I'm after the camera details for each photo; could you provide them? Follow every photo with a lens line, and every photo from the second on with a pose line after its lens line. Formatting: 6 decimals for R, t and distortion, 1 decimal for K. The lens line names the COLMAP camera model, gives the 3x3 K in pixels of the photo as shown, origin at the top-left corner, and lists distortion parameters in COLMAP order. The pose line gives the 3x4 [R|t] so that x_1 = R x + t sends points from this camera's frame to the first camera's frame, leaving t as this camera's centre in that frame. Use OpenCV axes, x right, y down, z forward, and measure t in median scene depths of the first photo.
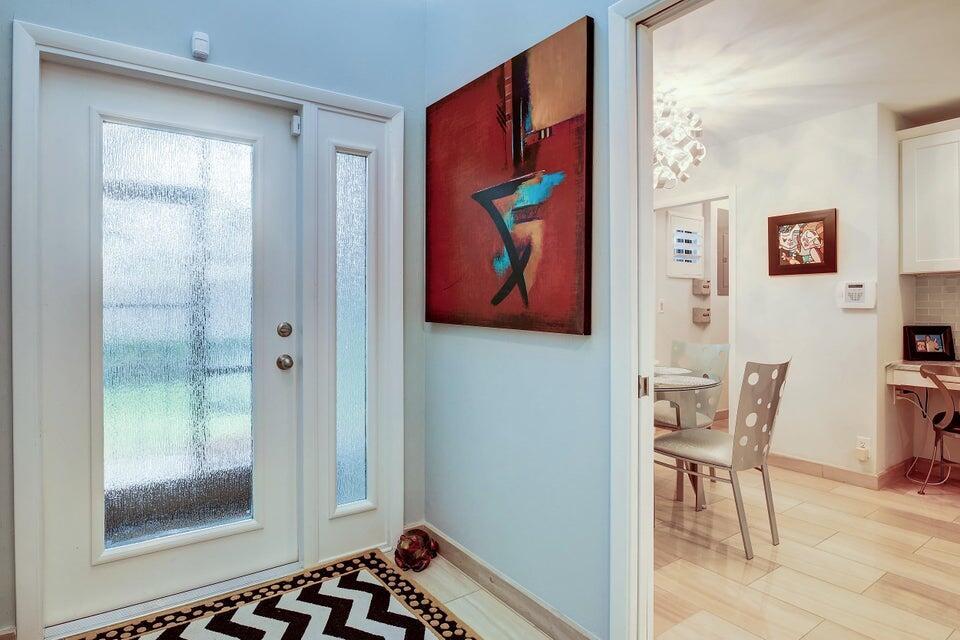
lens RADIAL K [[542.0, 0, 480.2], [0, 542.0, 303.6], [0, 0, 1]] dist [0.001058, 0.000427]
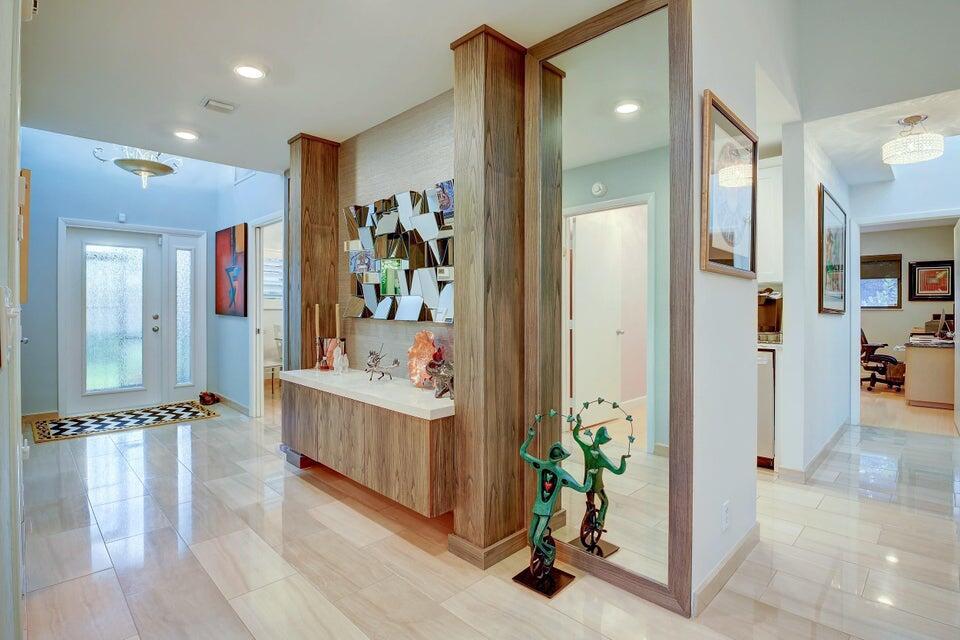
lens RADIAL K [[471.0, 0, 466.0], [0, 471.0, 306.3], [0, 0, 1]] dist [-0.028870, -0.000261]
pose [[0.987299, -0.000670, 0.158871, 0.797066], [0.000559, 1.000000, 0.000745, -0.005807], [-0.158872, -0.000647, 0.987299, -1.528185]]
